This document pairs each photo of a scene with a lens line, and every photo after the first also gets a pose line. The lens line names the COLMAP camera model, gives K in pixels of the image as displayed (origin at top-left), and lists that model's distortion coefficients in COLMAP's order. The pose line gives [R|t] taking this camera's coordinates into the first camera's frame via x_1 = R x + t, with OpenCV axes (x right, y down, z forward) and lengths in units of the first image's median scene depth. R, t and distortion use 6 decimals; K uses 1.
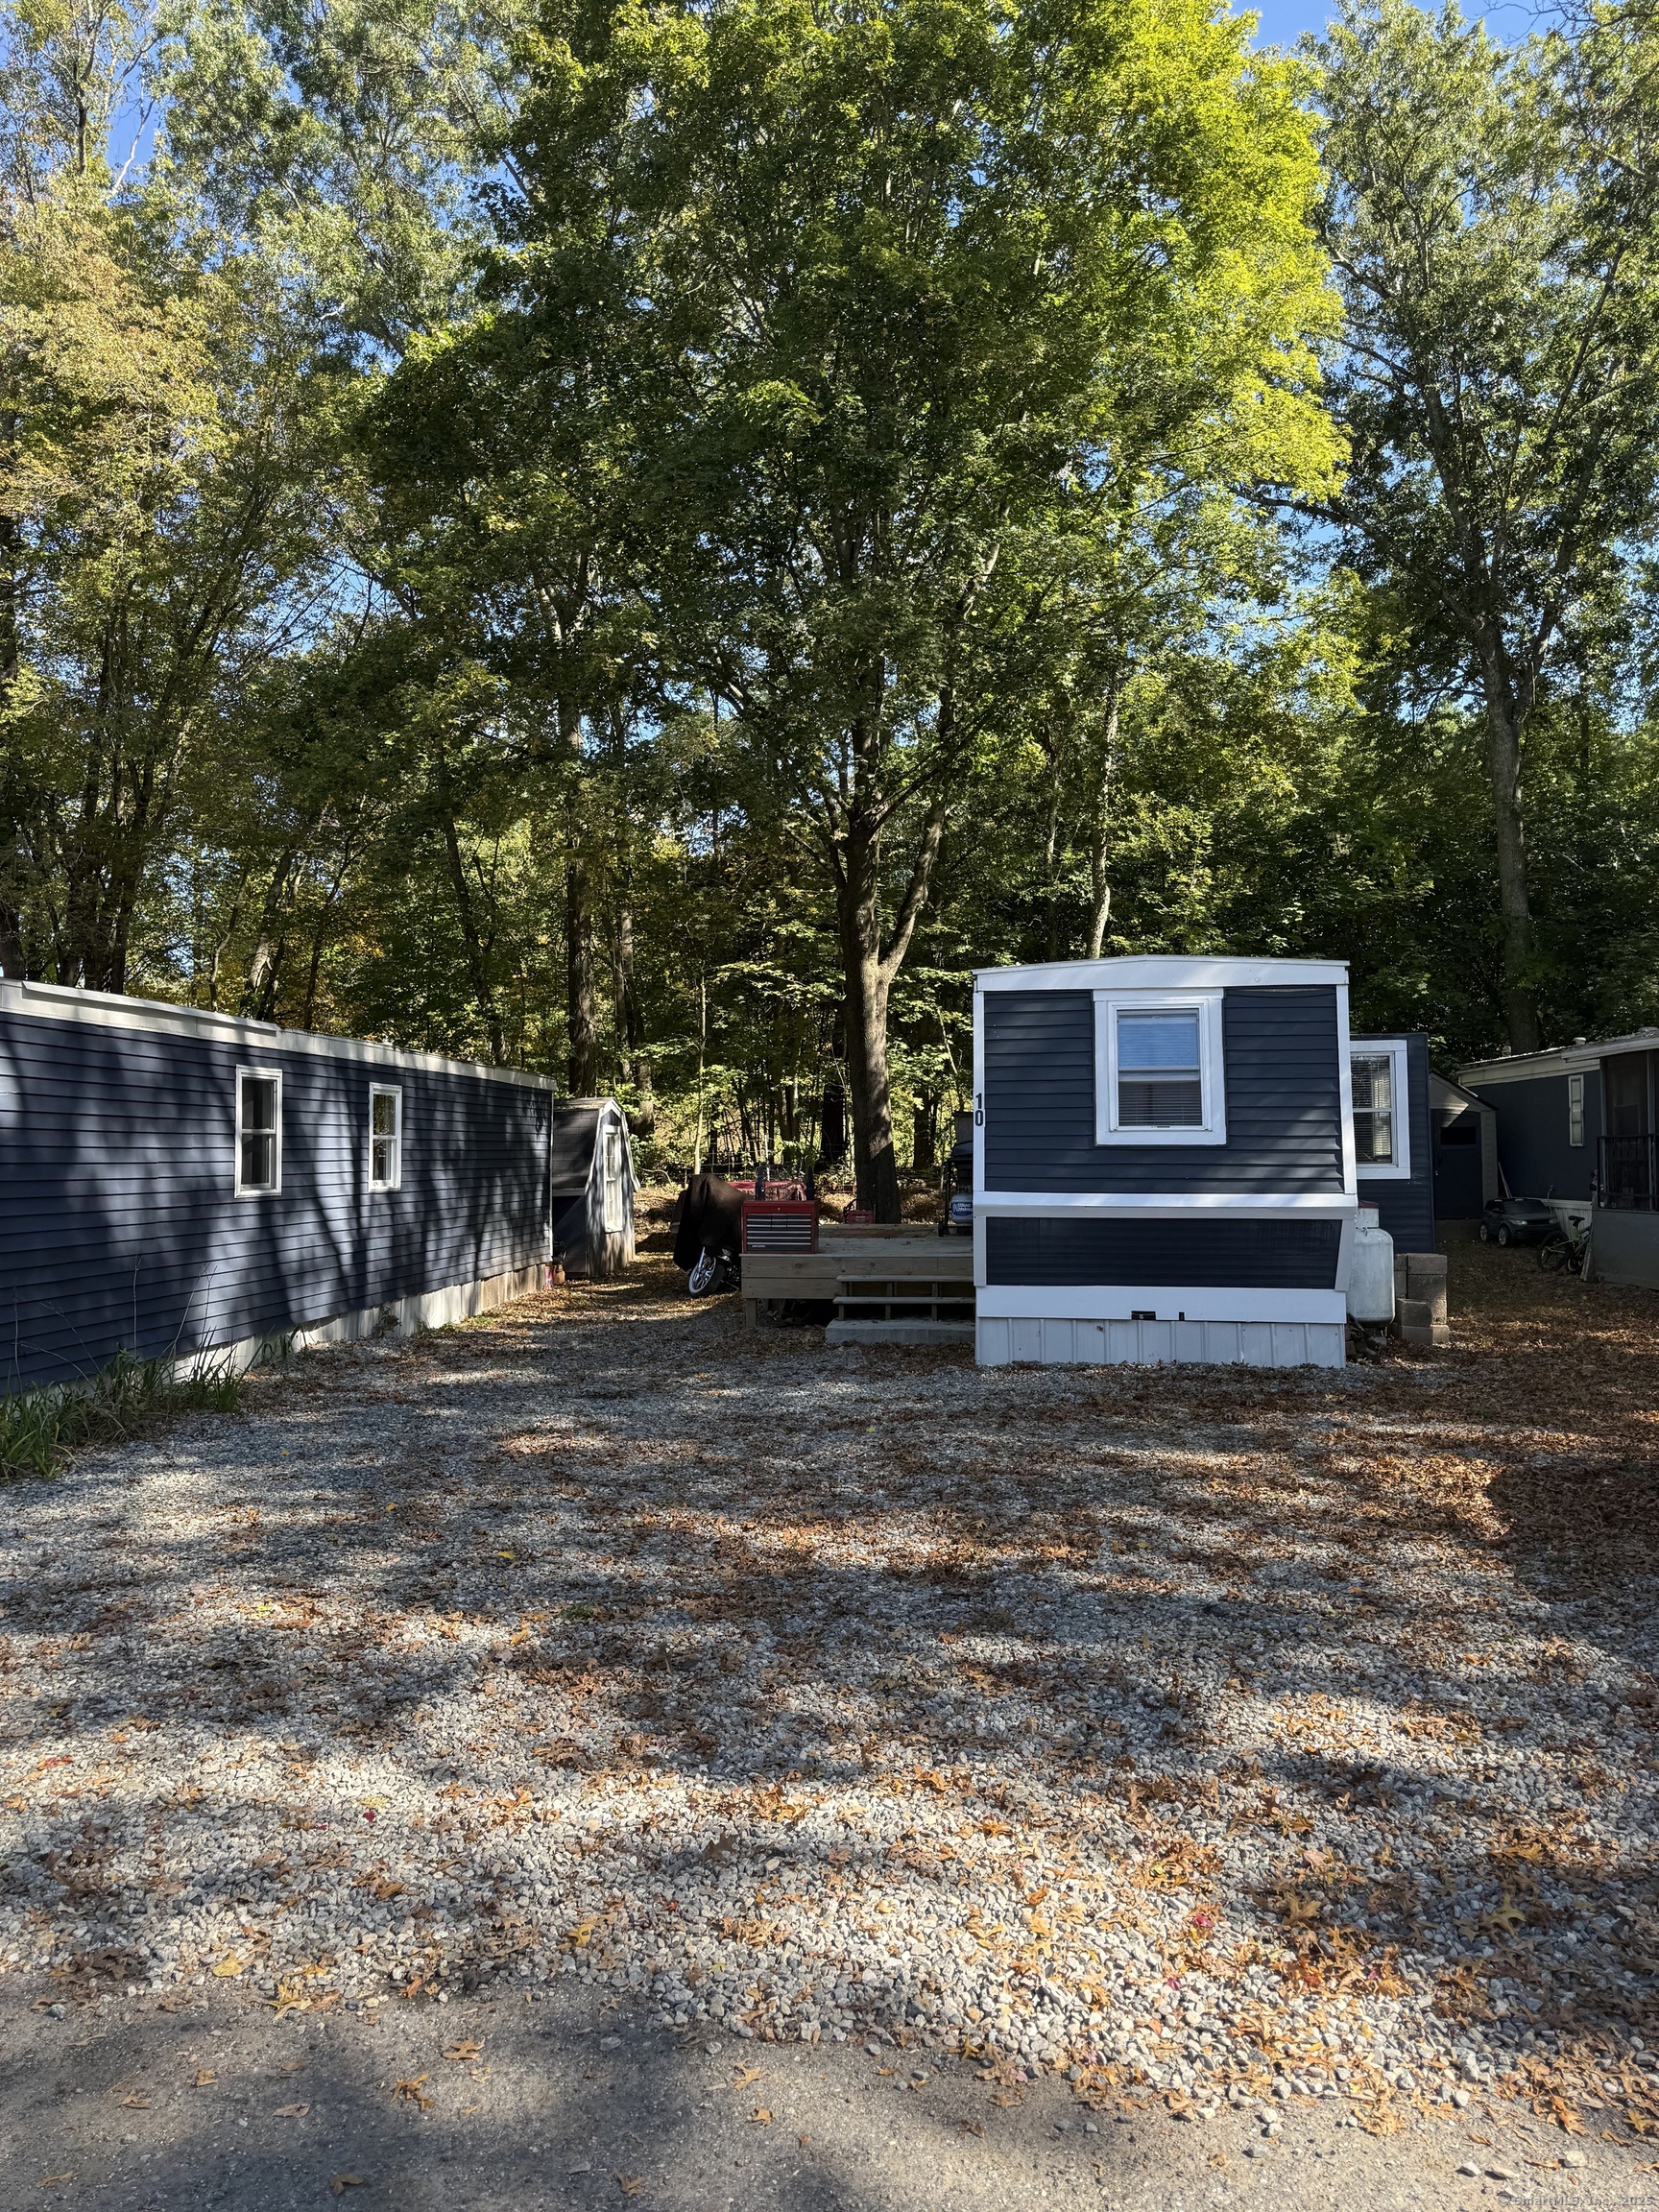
lens RADIAL K [[1521.6, 0, 849.9], [0, 1521.6, 1101.5], [0, 0, 1]] dist [0.259895, -0.000168]
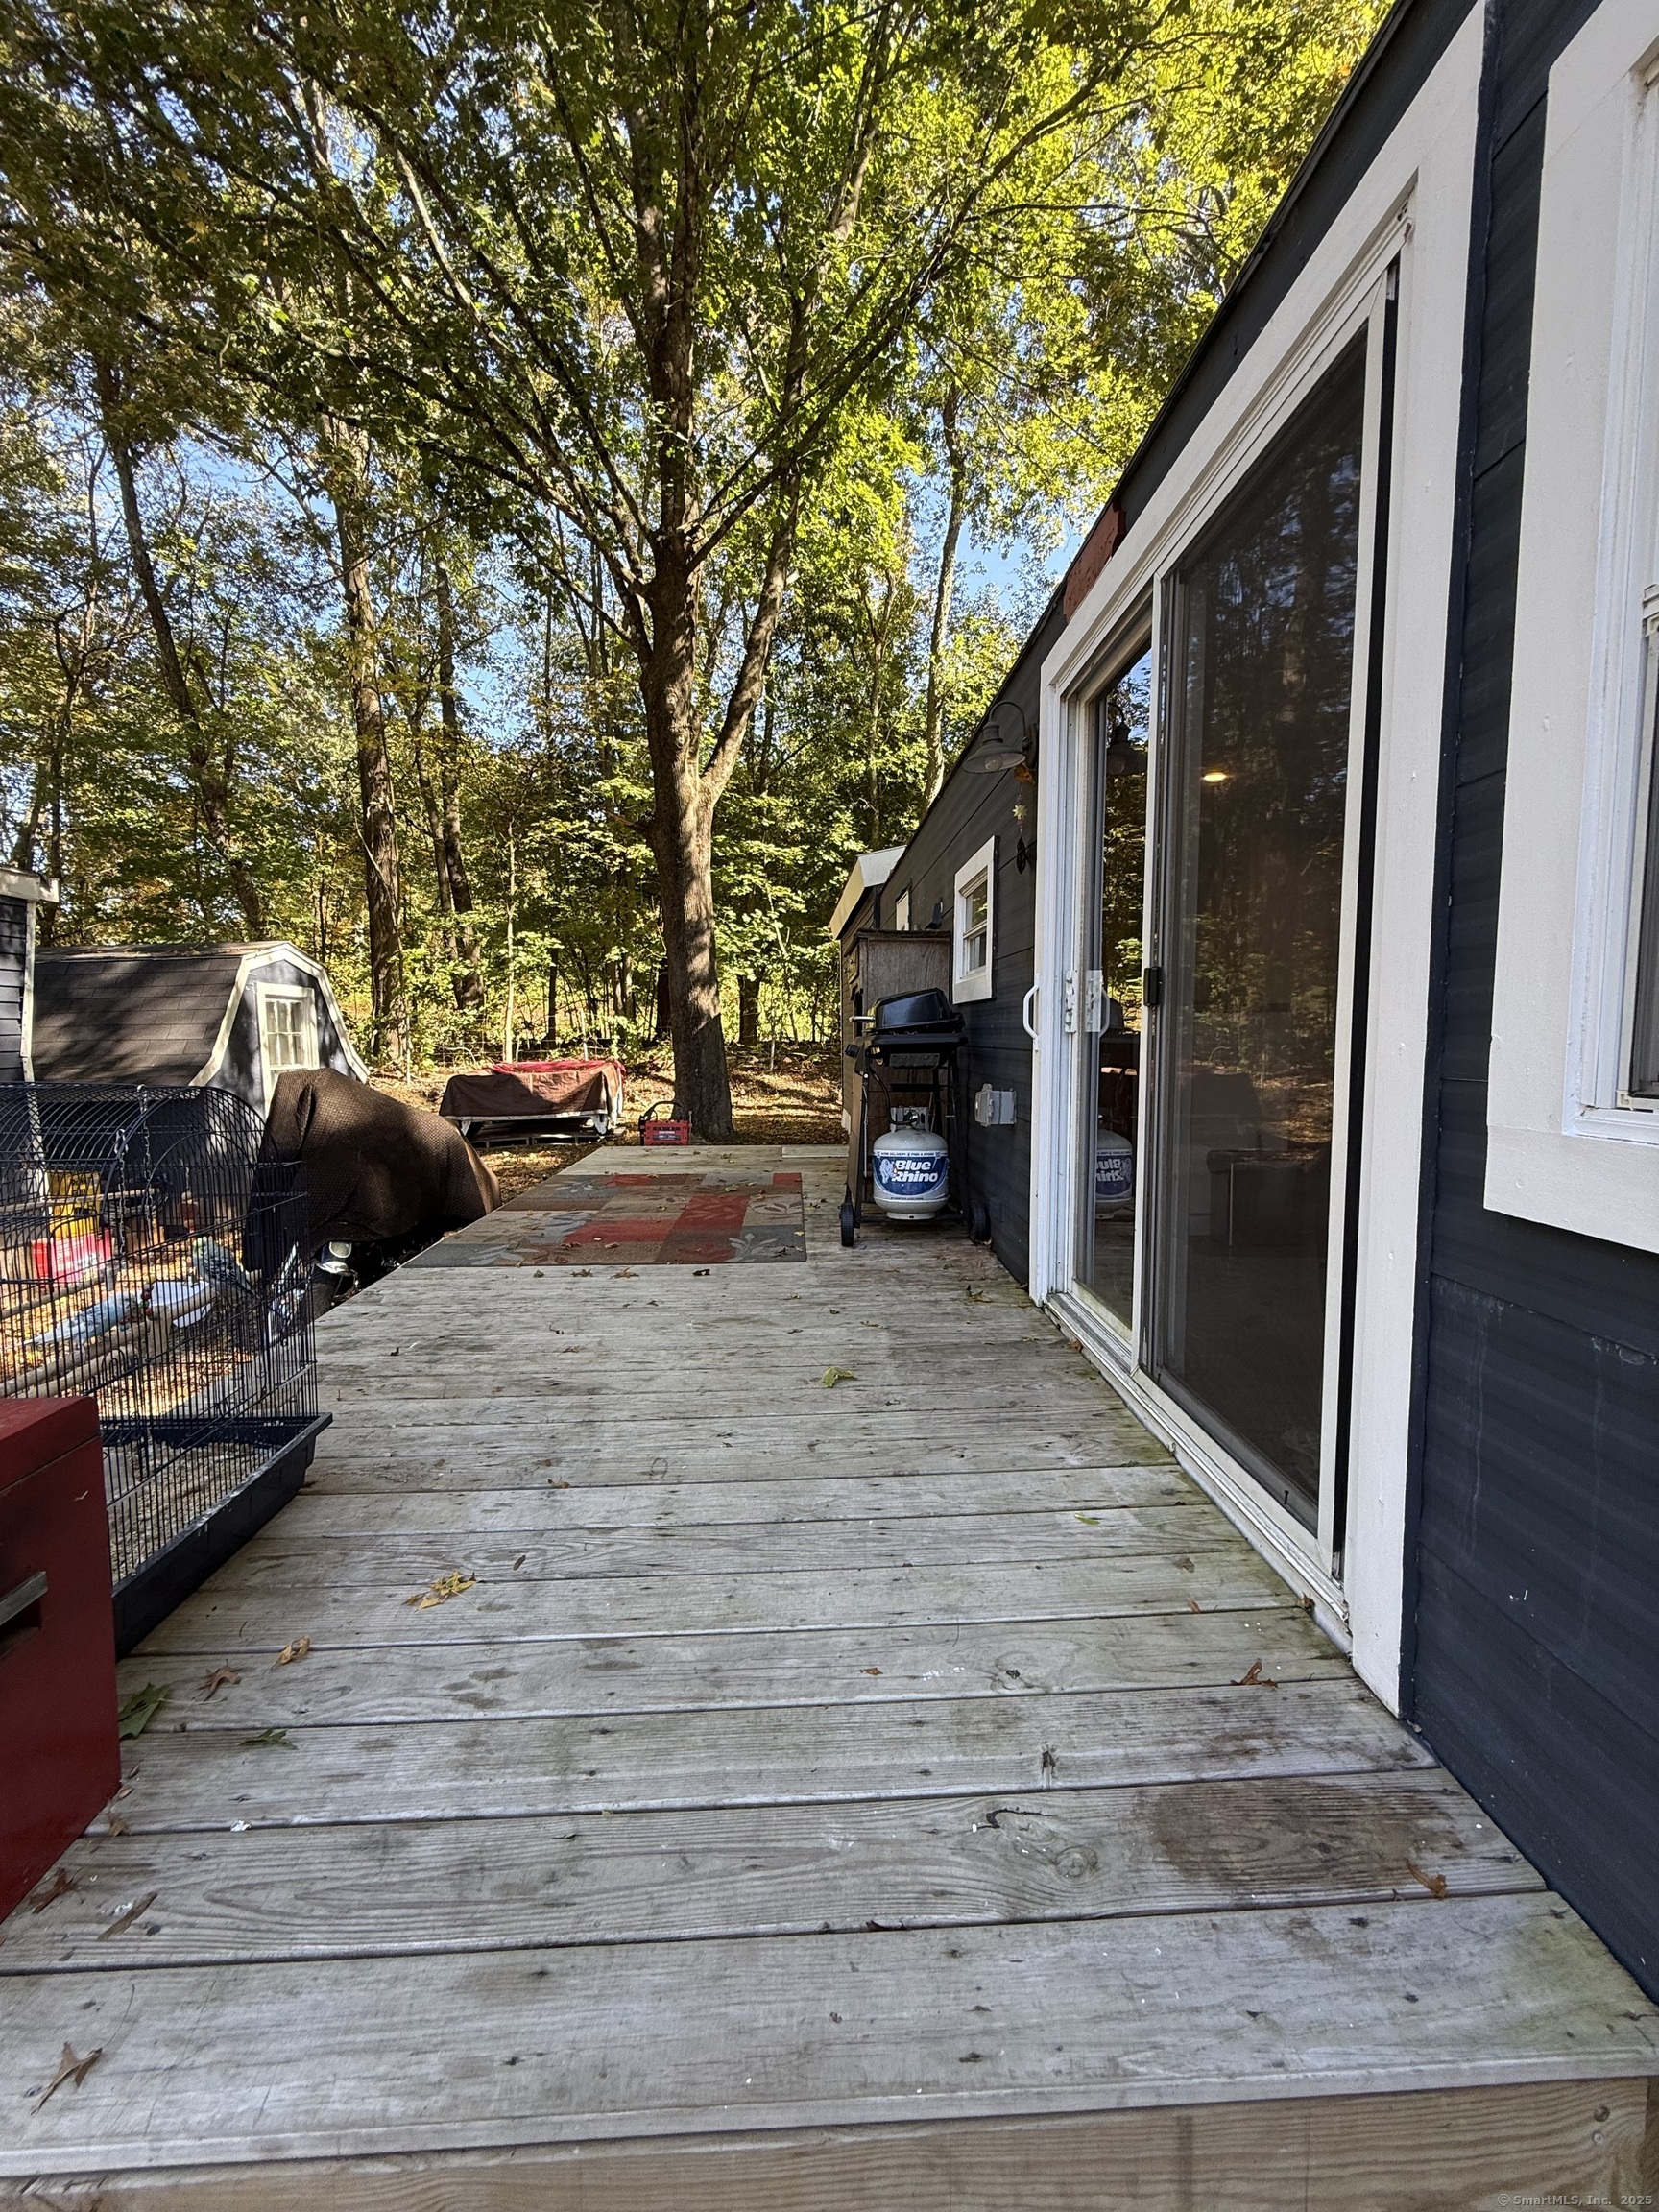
lens RADIAL K [[882.9, 0, 828.0], [0, 882.9, 1100.3], [0, 0, 1]] dist [-0.000013, 0.000011]
pose [[0.989644, -0.012663, 0.142982, 0.037723], [-0.003676, 0.993539, 0.113434, 0.043313], [-0.143494, -0.112785, 0.983203, 1.212398]]
